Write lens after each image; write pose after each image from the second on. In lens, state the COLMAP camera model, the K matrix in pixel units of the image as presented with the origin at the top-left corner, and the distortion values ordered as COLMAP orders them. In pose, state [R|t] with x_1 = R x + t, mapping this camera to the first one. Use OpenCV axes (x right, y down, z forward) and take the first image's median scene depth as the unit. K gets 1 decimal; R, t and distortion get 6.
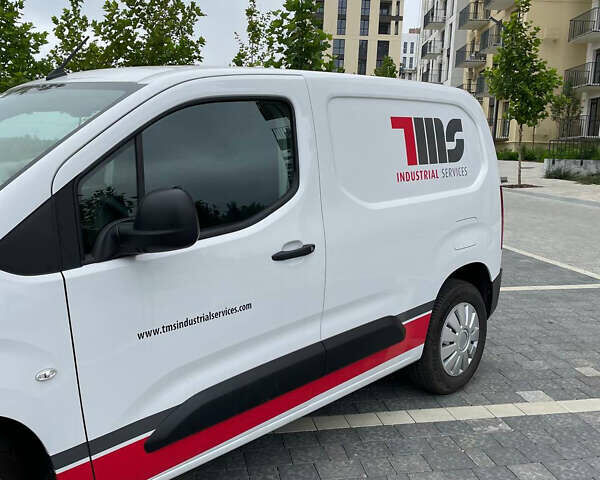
lens RADIAL K [[604.6, 0, 299.5], [0, 604.6, 229.0], [0, 0, 1]] dist [0.113727, -0.167822]
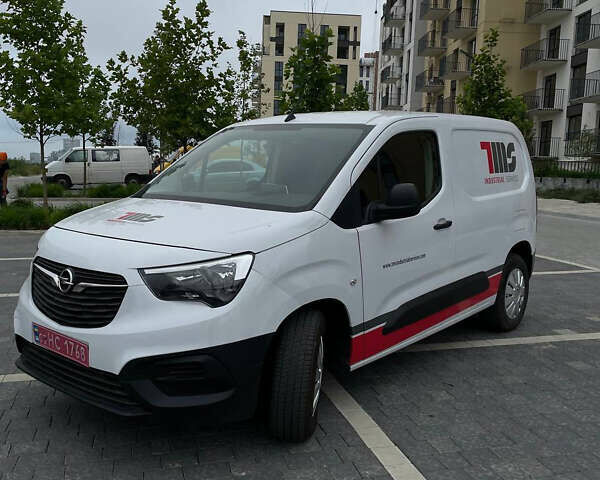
lens RADIAL K [[603.2, 0, 297.2], [0, 603.2, 238.2], [0, 0, 1]] dist [0.114243, -0.174075]
pose [[0.997363, -0.012290, 0.071530, -0.172656], [0.013570, 0.999756, -0.017439, 0.032297], [-0.071298, 0.018363, 0.997286, -0.201799]]
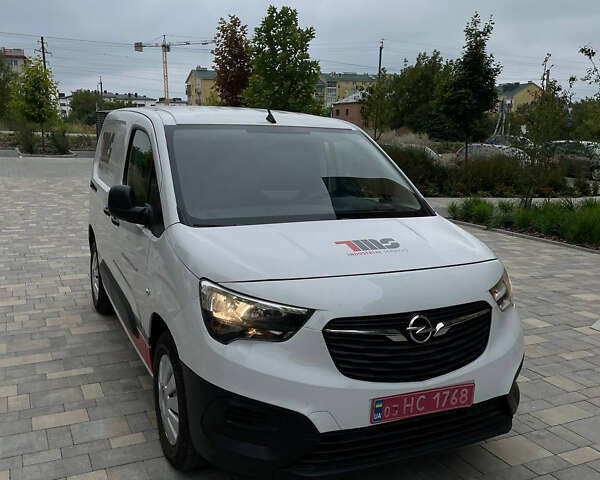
lens RADIAL K [[603.2, 0, 297.2], [0, 603.2, 238.2], [0, 0, 1]] dist [0.114243, -0.174075]
pose [[0.345915, -0.170527, 0.922640, -0.631941], [0.126828, 0.982818, 0.134099, -0.054626], [-0.929655, 0.070629, 0.361599, 0.152145]]
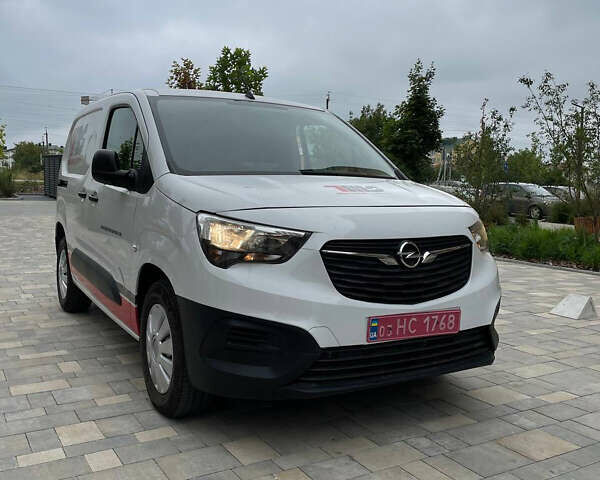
lens RADIAL K [[603.2, 0, 297.2], [0, 603.2, 238.2], [0, 0, 1]] dist [0.114243, -0.174075]
pose [[0.265255, -0.095284, 0.959459, -0.662961], [0.134444, 0.989039, 0.061053, 0.010404], [-0.954759, 0.112799, 0.275158, 0.179113]]
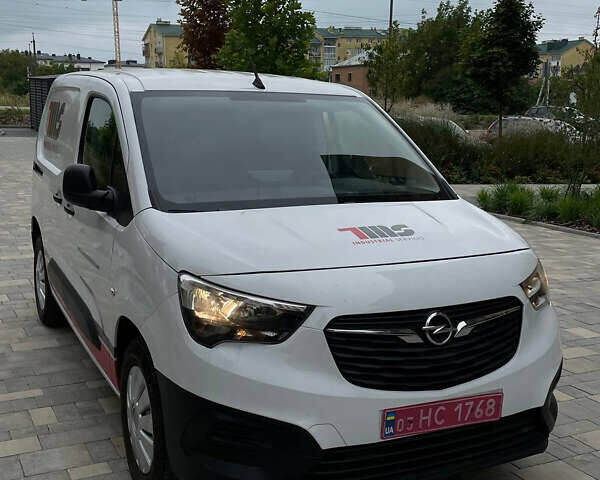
lens RADIAL K [[770.6, 0, 300.0], [0, 770.6, 240.0], [0, 0, 1]] dist [0.141456, -0.286678]
pose [[0.329280, -0.174033, 0.928056, -0.661465], [0.131675, 0.981727, 0.137379, -0.051403], [-0.935006, 0.076966, 0.346179, 0.145011]]
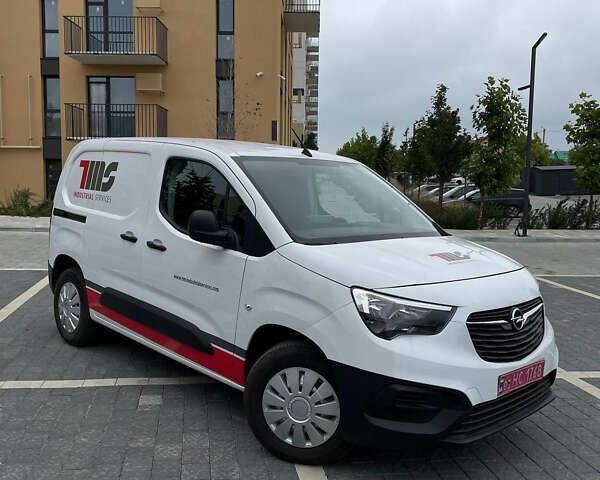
lens RADIAL K [[602.4, 0, 296.4], [0, 602.4, 234.6], [0, 0, 1]] dist [0.109484, -0.143679]
pose [[0.021444, -0.115203, 0.993111, -0.735954], [0.109429, 0.987641, 0.112205, -0.077134], [-0.993763, 0.106269, 0.033786, 0.354389]]
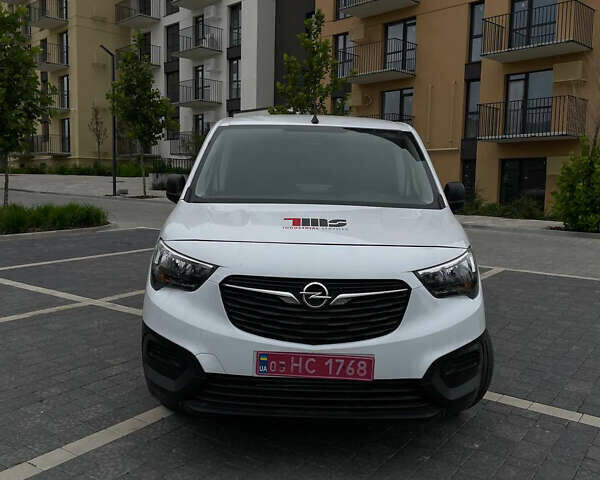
lens RADIAL K [[602.4, 0, 296.4], [0, 602.4, 234.6], [0, 0, 1]] dist [0.109484, -0.143679]
pose [[0.719602, -0.079892, 0.689775, -0.554441], [0.090935, 0.995647, 0.020451, 0.006301], [-0.688406, 0.048008, 0.723735, -0.042195]]
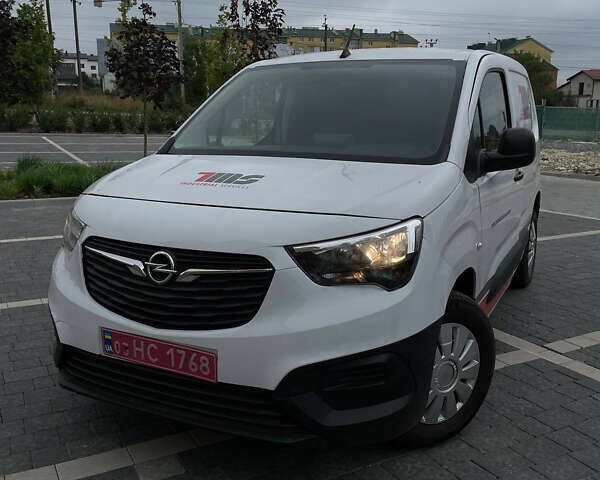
lens RADIAL K [[603.2, 0, 297.2], [0, 603.2, 238.2], [0, 0, 1]] dist [0.114243, -0.174075]
pose [[0.953170, -0.071734, 0.293803, -0.319897], [0.058464, 0.996843, 0.053716, 0.025256], [-0.296729, -0.034024, 0.954355, -0.084271]]
